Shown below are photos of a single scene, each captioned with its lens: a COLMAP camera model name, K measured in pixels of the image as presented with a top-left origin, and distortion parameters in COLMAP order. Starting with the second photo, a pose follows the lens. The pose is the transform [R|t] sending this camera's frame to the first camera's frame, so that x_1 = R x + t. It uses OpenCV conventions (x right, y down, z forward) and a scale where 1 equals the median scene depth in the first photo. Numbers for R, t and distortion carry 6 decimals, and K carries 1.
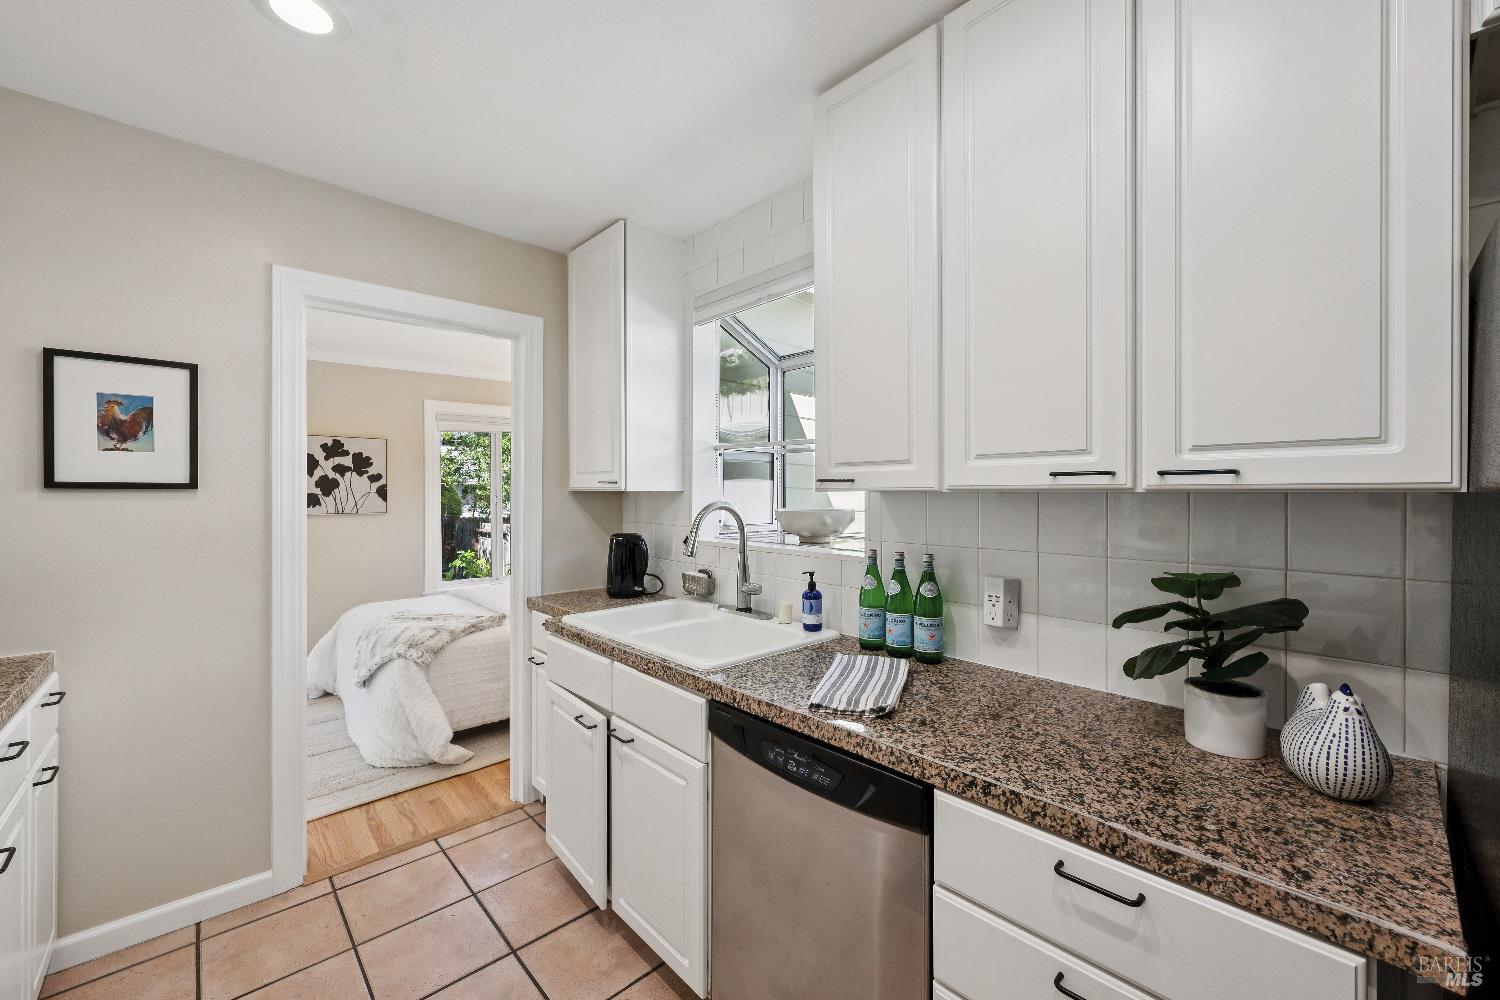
lens RADIAL K [[597.3, 0, 750.7], [0, 597.3, 493.9], [0, 0, 1]] dist [-0.000010, -0.000039]
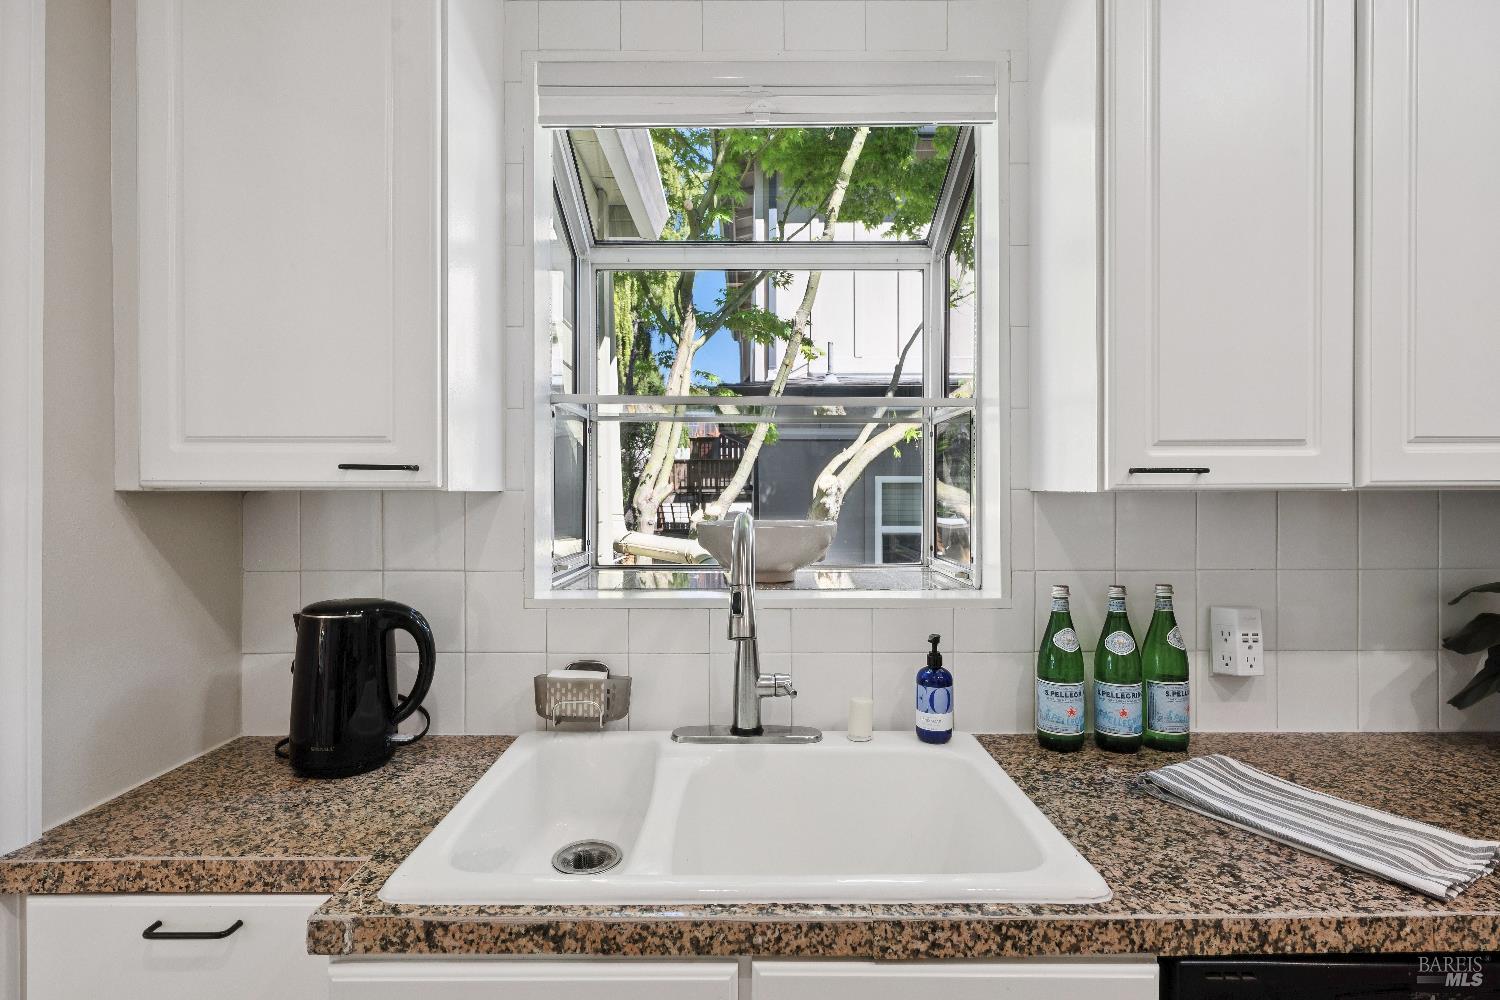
lens RADIAL K [[755.4, 0, 750.0], [0, 755.4, 500.0], [0, 0, 1]] dist [-0.000721, 0.000089]
pose [[0.676017, -0.007618, 0.736847, -0.434041], [0.003329, 0.999968, 0.007283, -0.000832], [-0.736879, -0.002471, 0.676020, 0.537653]]
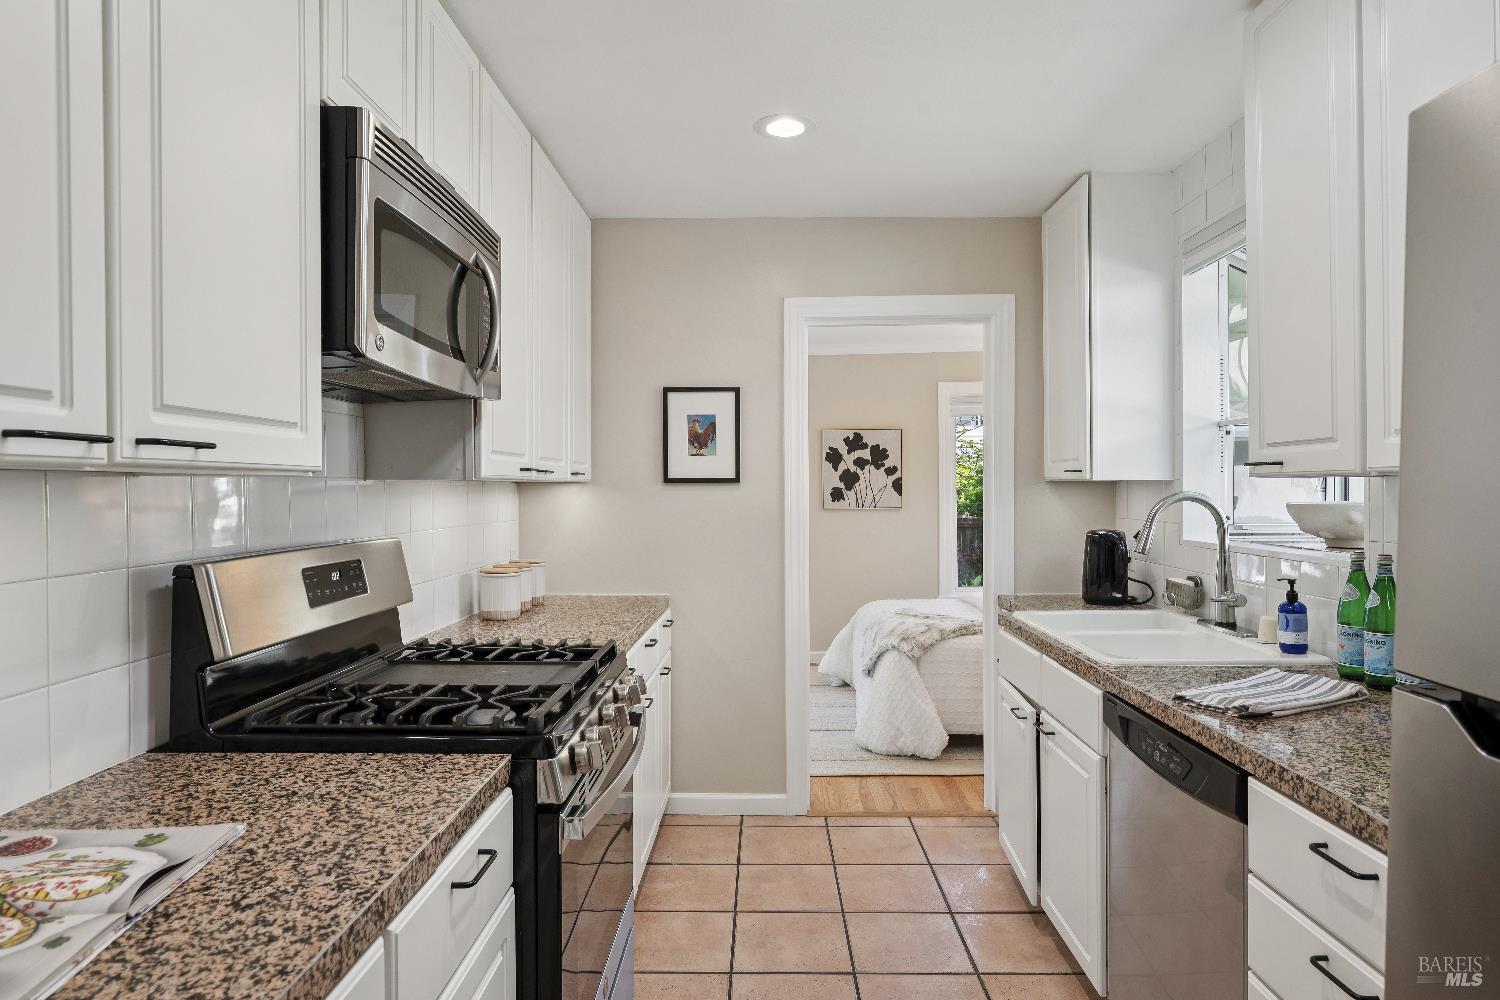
lens RADIAL K [[853.8, 0, 752.7], [0, 853.8, 486.3], [0, 0, 1]] dist [0.001049, 0.000051]
pose [[0.720329, -0.007499, -0.693592, 0.307184], [0.005044, 0.999972, -0.005573, 0.008313], [0.693615, 0.000516, 0.720346, -0.256958]]
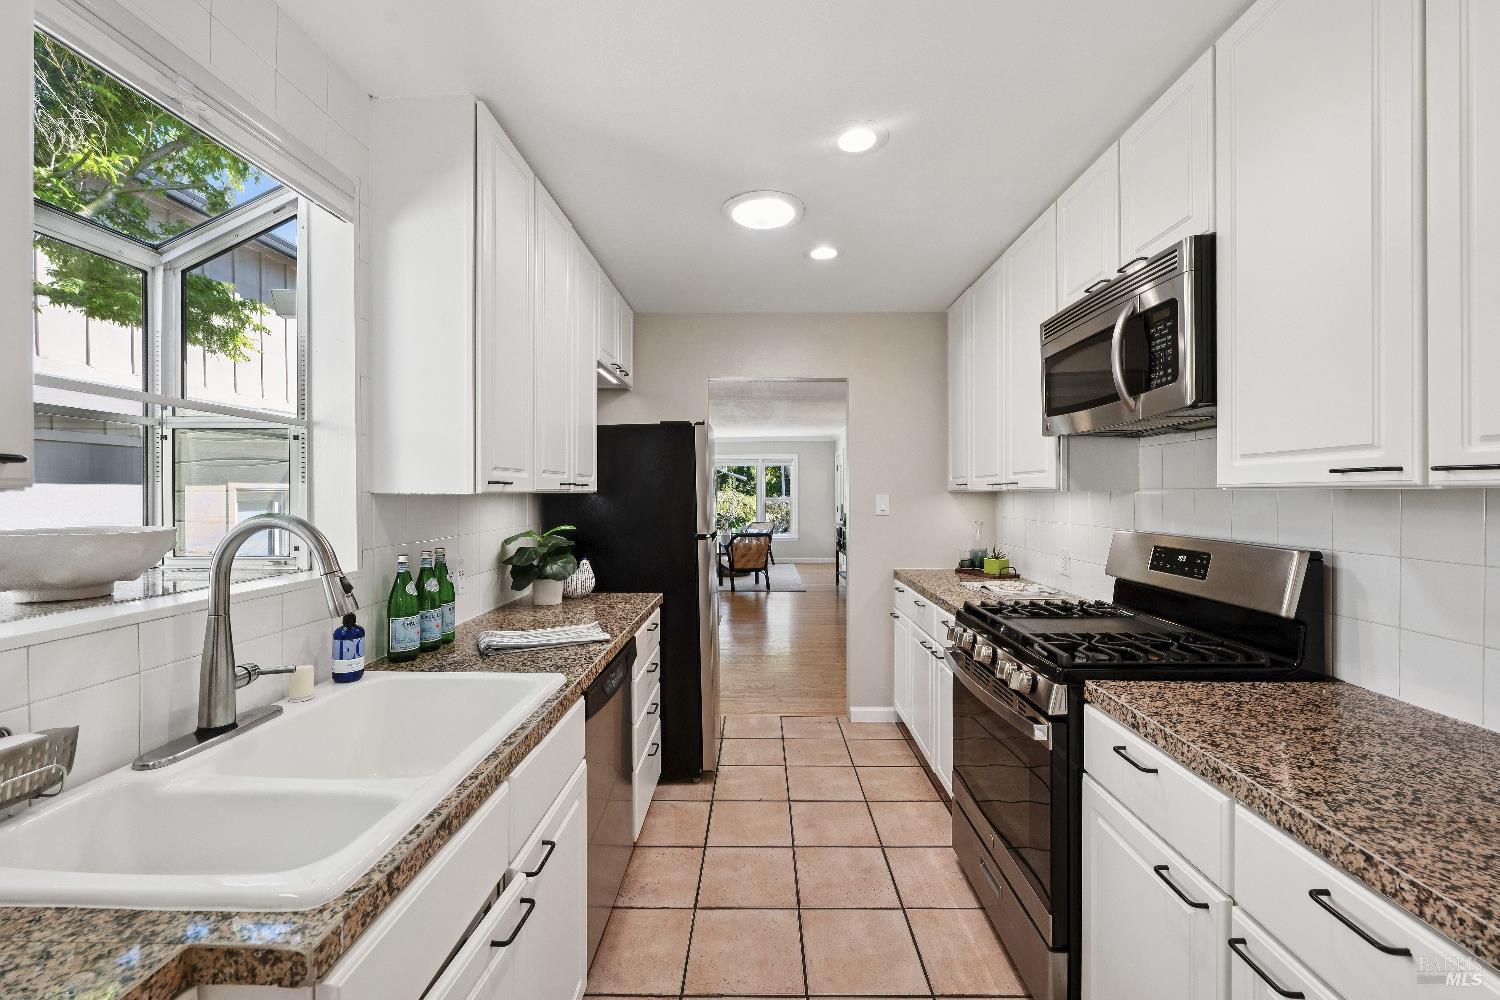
lens RADIAL K [[597.3, 0, 750.7], [0, 597.3, 493.9], [0, 0, 1]] dist [-0.000010, -0.000039]
pose [[-0.717281, 0.002928, 0.696778, -0.633422], [0.009806, 0.999935, 0.005893, -0.002903], [-0.696715, 0.011060, -0.717263, 0.971285]]
